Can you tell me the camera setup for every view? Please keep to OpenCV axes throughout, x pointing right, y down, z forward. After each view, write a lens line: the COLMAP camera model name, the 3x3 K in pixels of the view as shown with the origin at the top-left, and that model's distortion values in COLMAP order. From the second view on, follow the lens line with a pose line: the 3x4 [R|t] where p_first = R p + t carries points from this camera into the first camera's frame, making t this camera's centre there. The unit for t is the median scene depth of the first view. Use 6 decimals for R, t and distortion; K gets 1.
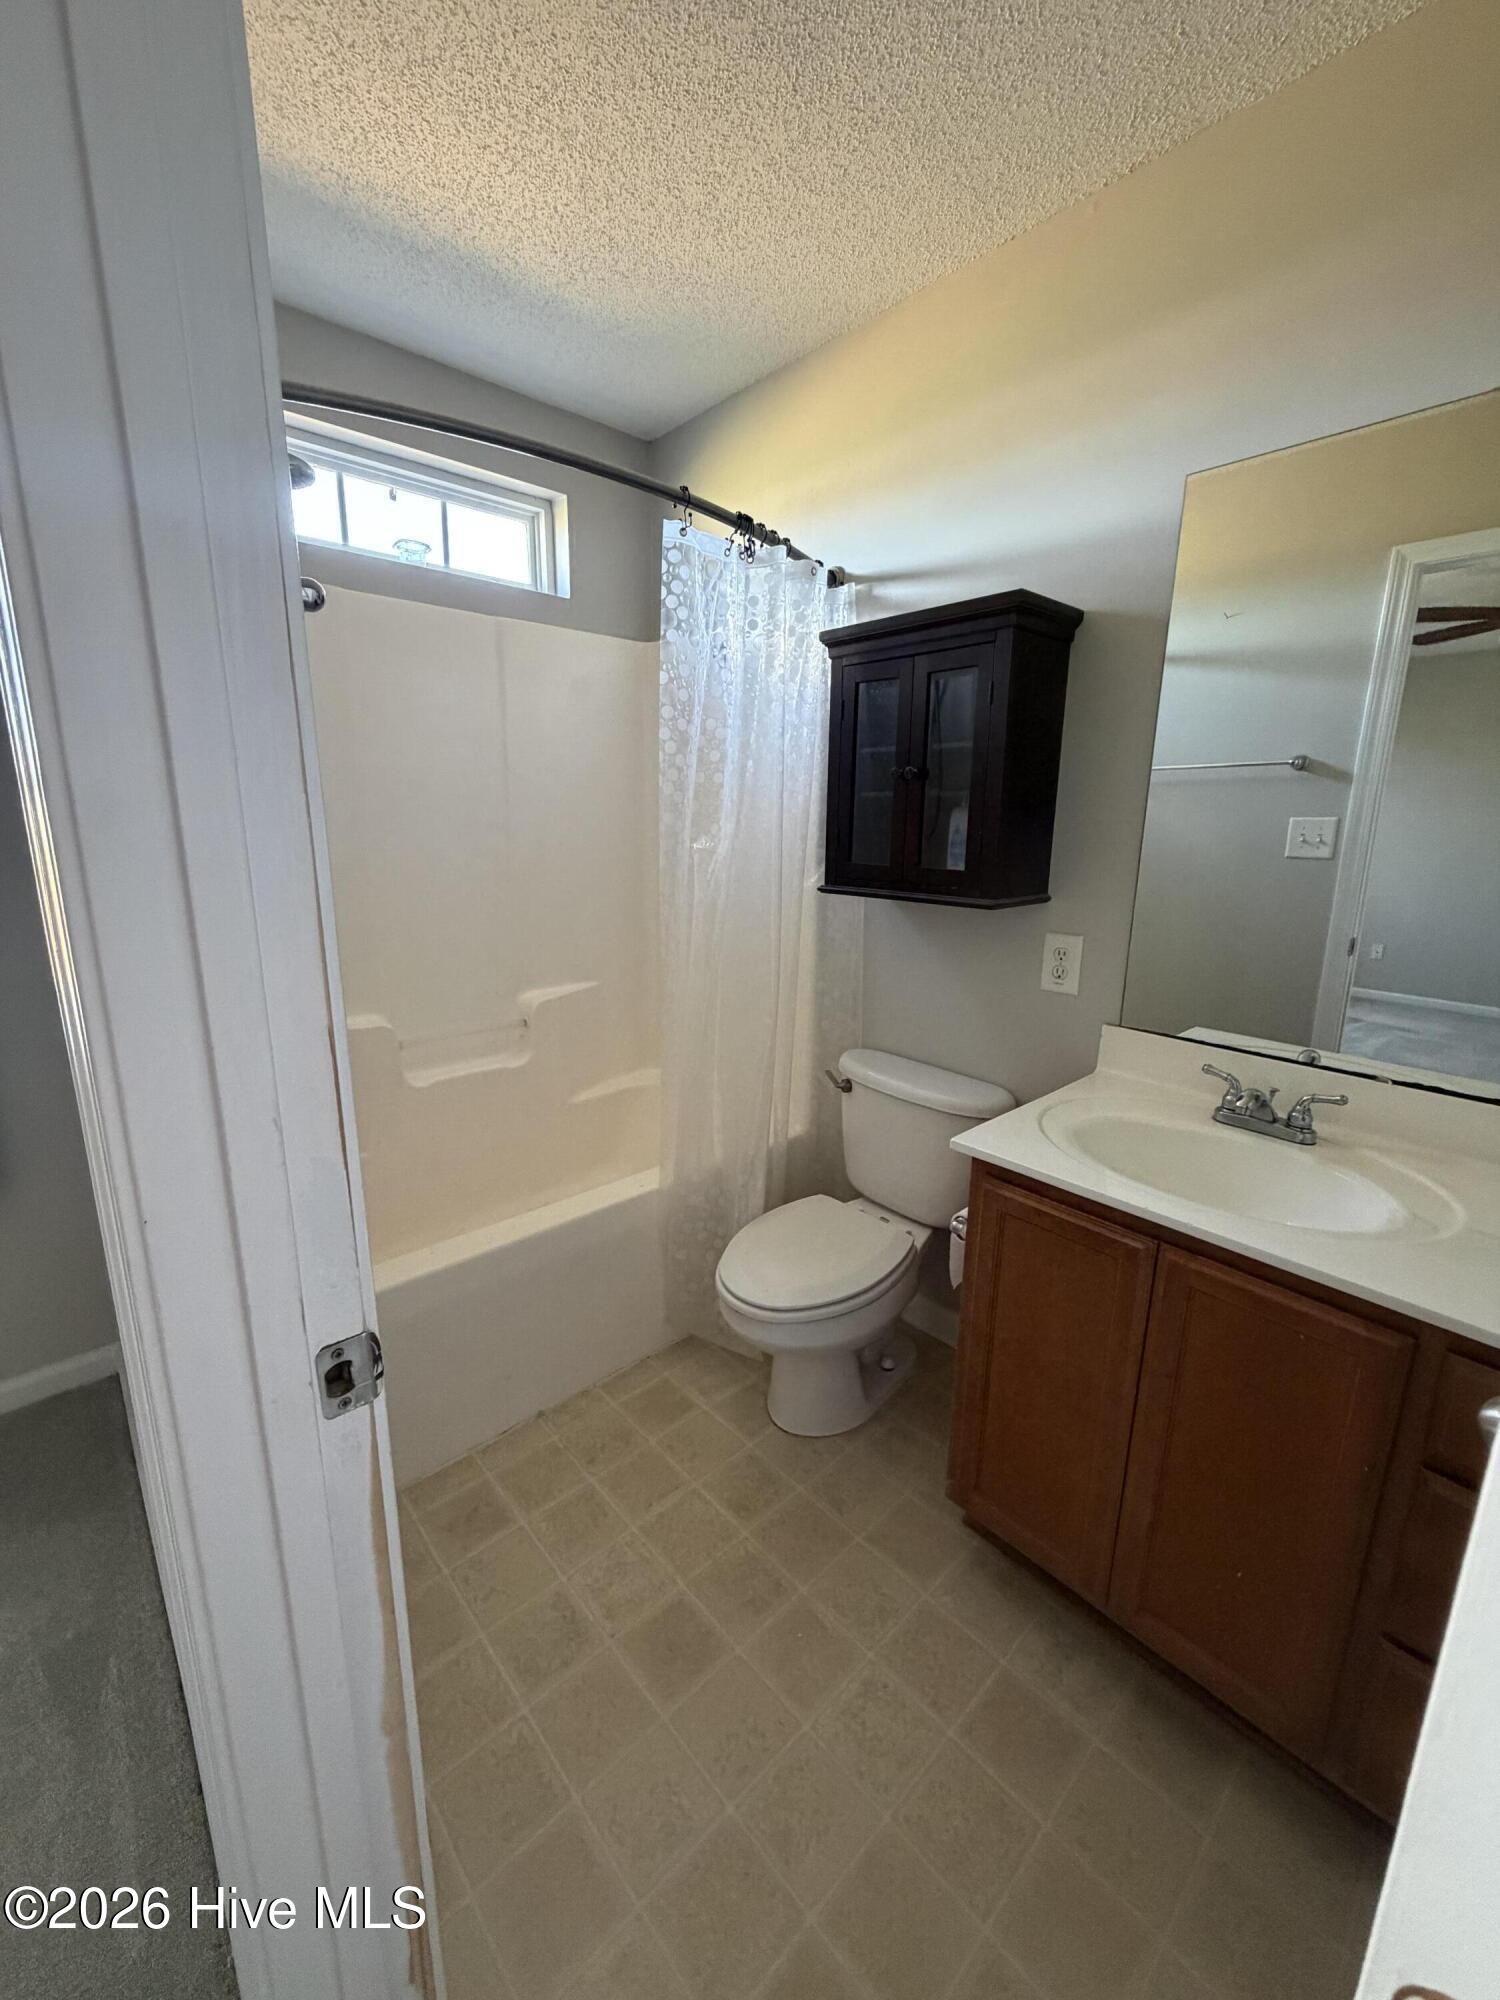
lens RADIAL K [[801.3, 0, 750.0], [0, 801.3, 1000.0], [0, 0, 1]] dist [0.000443, -0.000427]
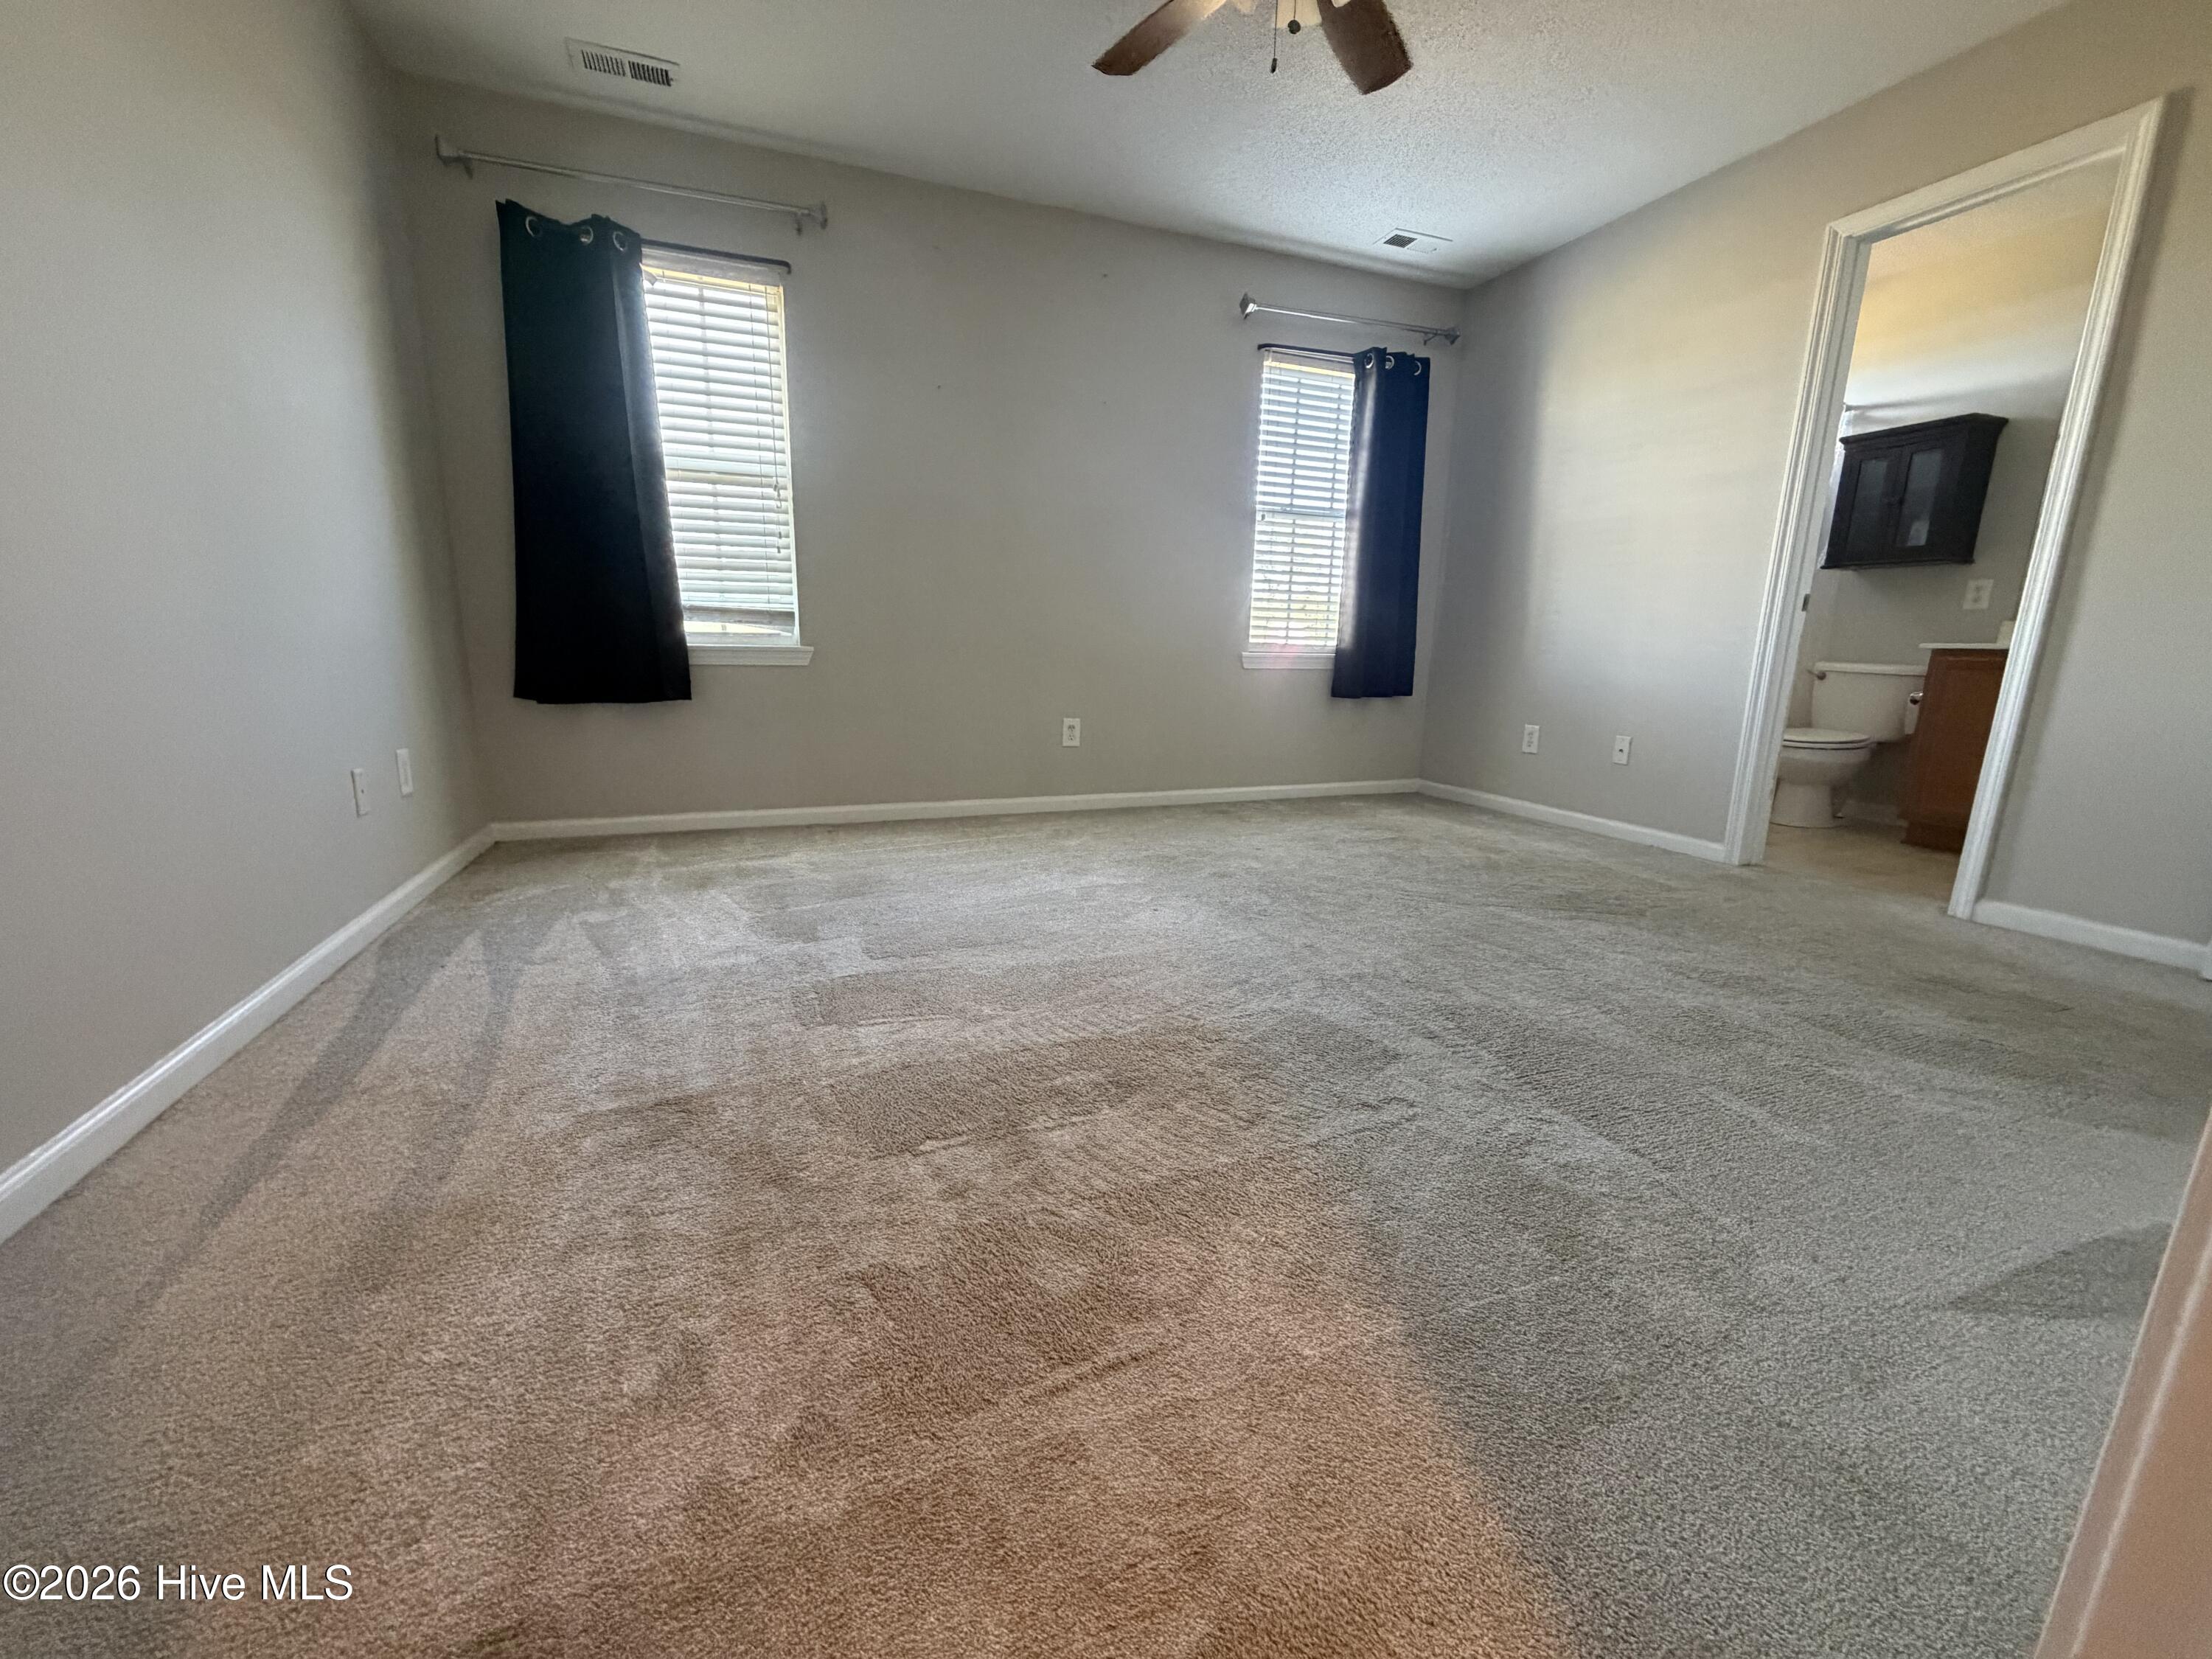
lens RADIAL K [[886.3, 0, 1099.3], [0, 886.3, 831.9], [0, 0, 1]] dist [0.000443, -0.000427]
pose [[0.932558, 0.079303, -0.352203, -0.808999], [-0.087005, 0.996189, -0.006065, 0.732173], [0.350380, 0.036299, 0.935904, -1.767819]]
